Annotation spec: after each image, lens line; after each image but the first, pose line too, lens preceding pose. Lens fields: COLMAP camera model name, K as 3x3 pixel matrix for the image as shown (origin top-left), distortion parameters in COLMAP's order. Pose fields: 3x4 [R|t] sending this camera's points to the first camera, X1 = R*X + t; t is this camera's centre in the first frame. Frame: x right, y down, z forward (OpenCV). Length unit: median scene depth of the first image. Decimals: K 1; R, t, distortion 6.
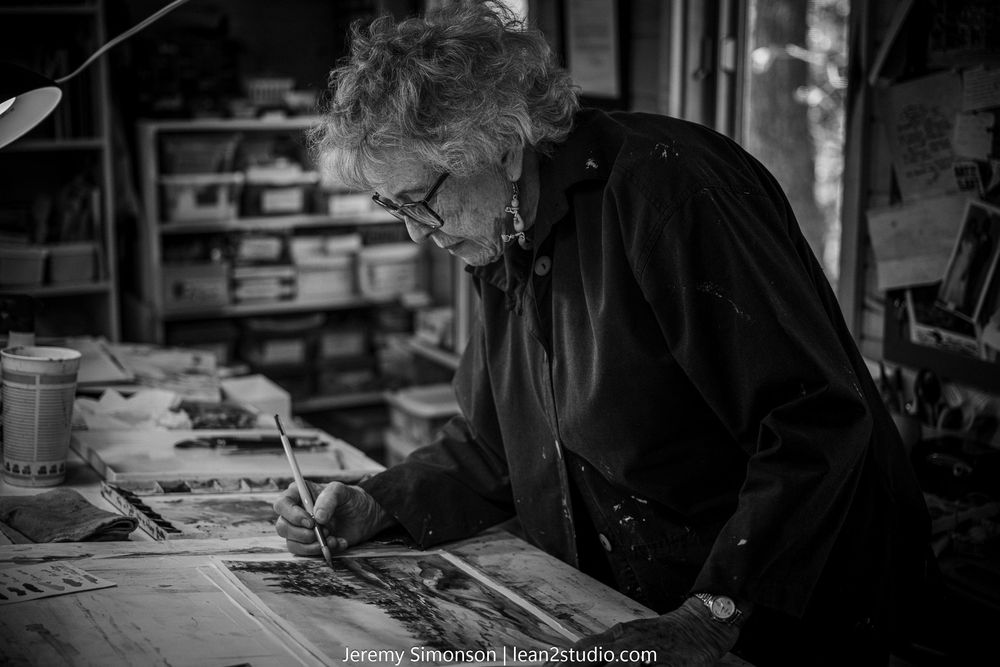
lens RADIAL K [[1626.9, 0, 533.1], [0, 1626.9, 327.2], [0, 0, 1]] dist [0.024186, 0.000000]
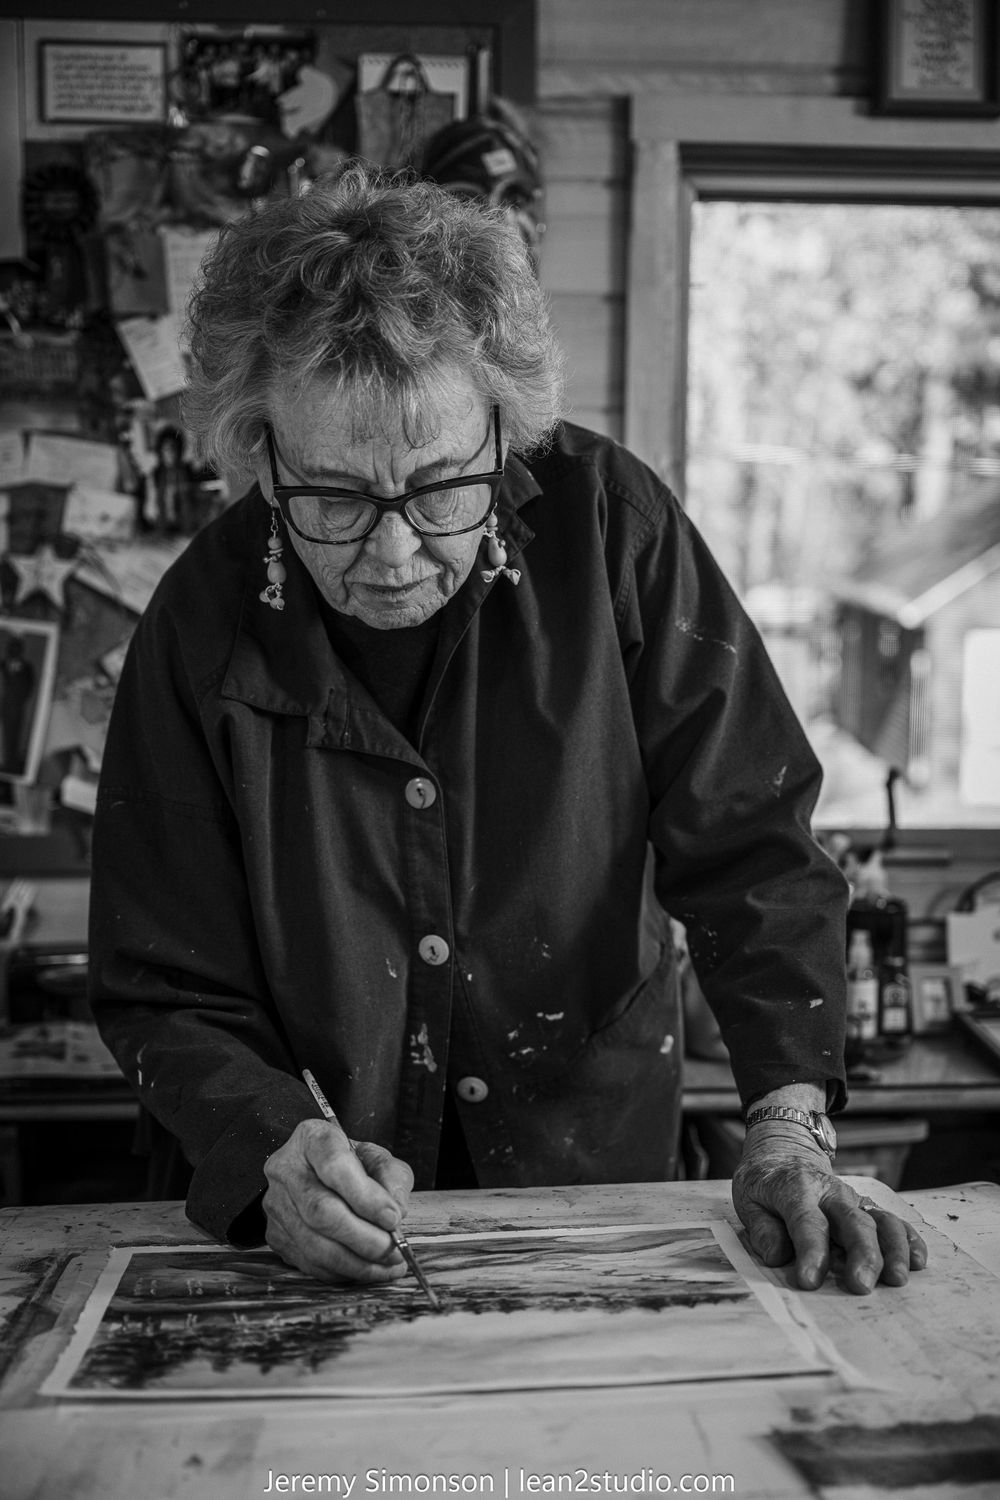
lens RADIAL K [[1877.2, 0, 519.6], [0, 1877.2, 782.0], [0, 0, 1]] dist [0.005362, 0.000000]
pose [[0.409988, -0.124386, 0.903569, -0.238212], [0.163266, 0.984665, 0.061469, -0.011538], [-0.897359, 0.122320, 0.424009, 0.274729]]
